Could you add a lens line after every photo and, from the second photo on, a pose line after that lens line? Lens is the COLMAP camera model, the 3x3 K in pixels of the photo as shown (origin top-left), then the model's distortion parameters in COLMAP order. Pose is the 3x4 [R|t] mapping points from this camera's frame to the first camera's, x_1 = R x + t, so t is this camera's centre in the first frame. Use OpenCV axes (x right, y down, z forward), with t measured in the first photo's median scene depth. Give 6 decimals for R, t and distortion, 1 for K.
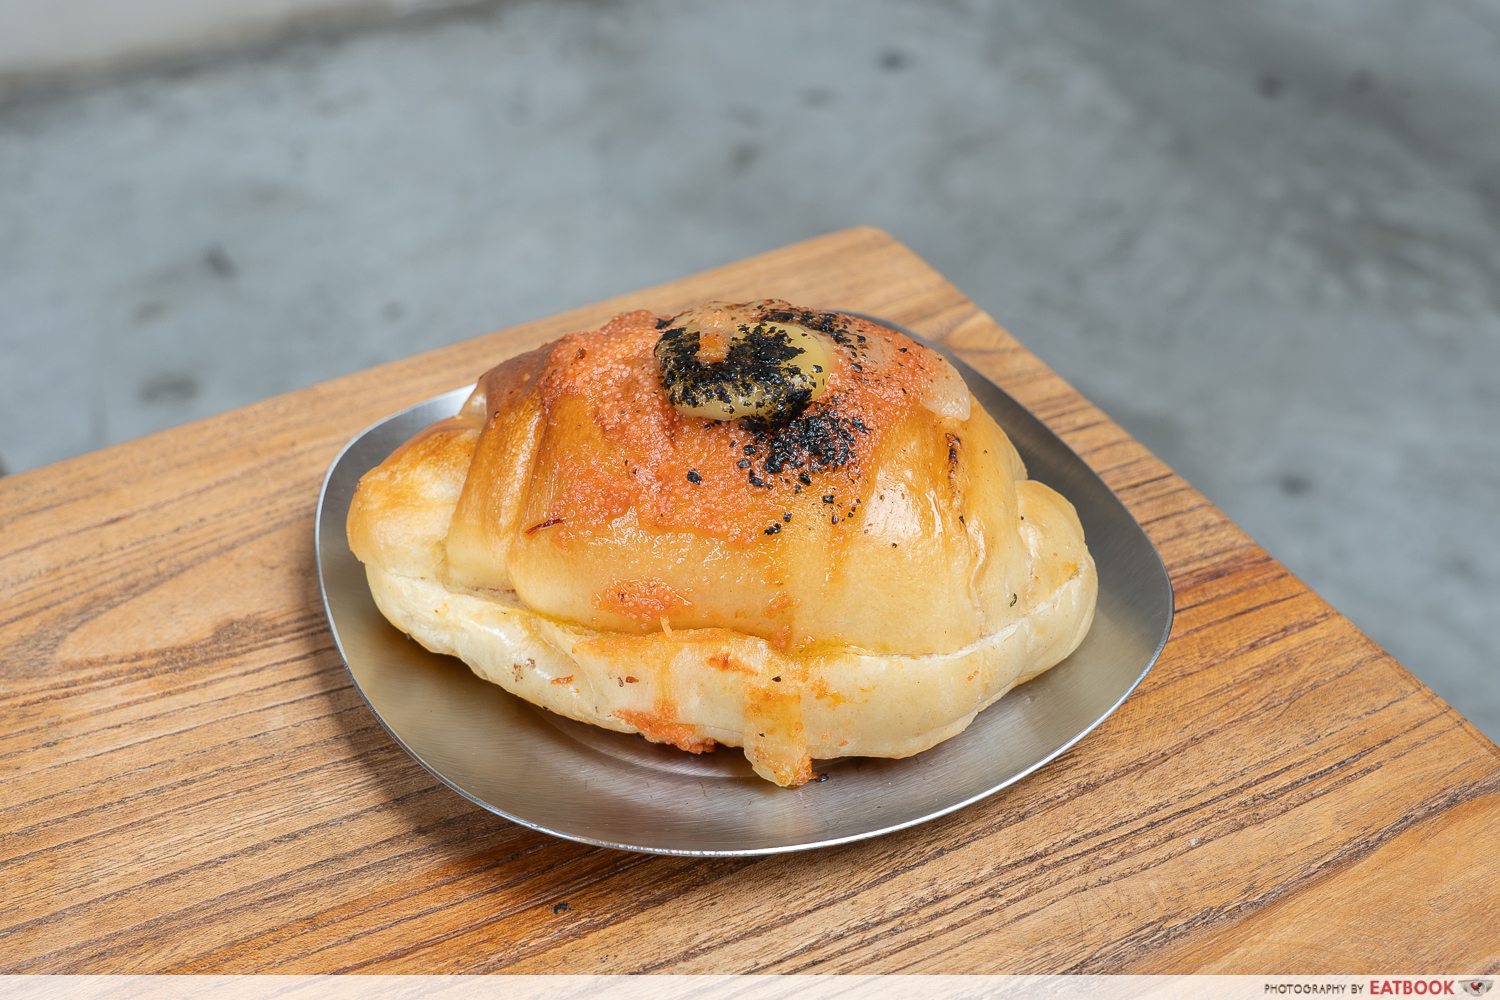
lens RADIAL K [[1026.0, 0, 747.8], [0, 1026.0, 498.7], [0, 0, 1]] dist [-0.038355, -0.001904]
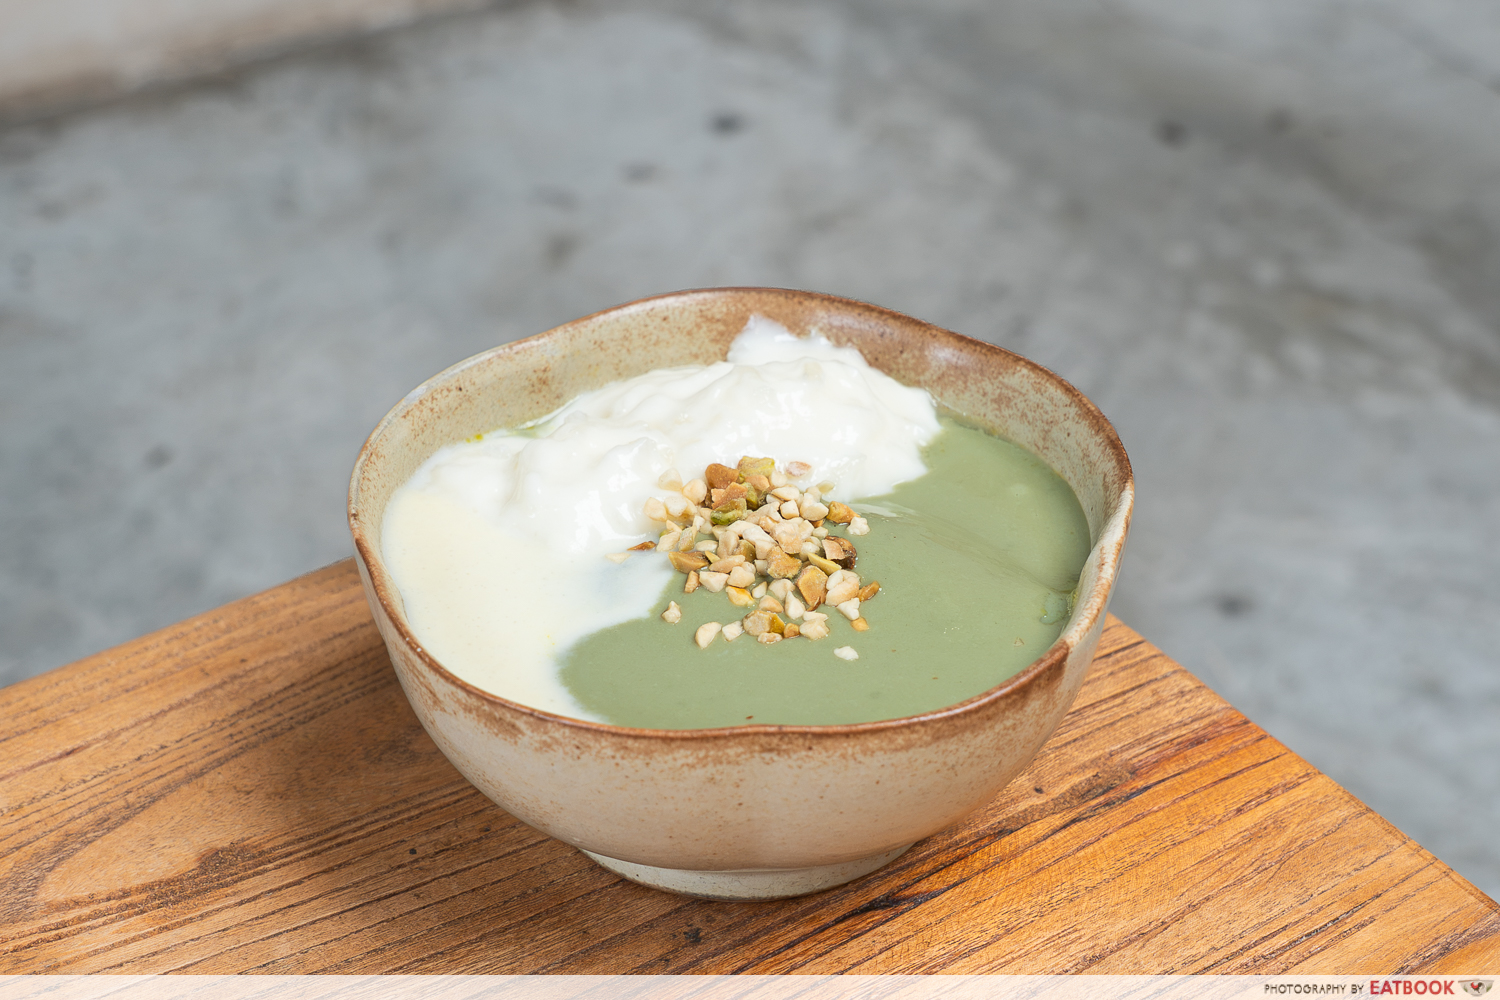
lens RADIAL K [[1314.1, 0, 751.8], [0, 1314.1, 500.6], [0, 0, 1]] dist [-0.025386, -0.007828]
pose [[0.992792, -0.042986, 0.111878, -0.117077], [0.058983, 0.987839, -0.143860, 0.001689], [-0.104333, 0.149422, 0.983254, -0.279359]]
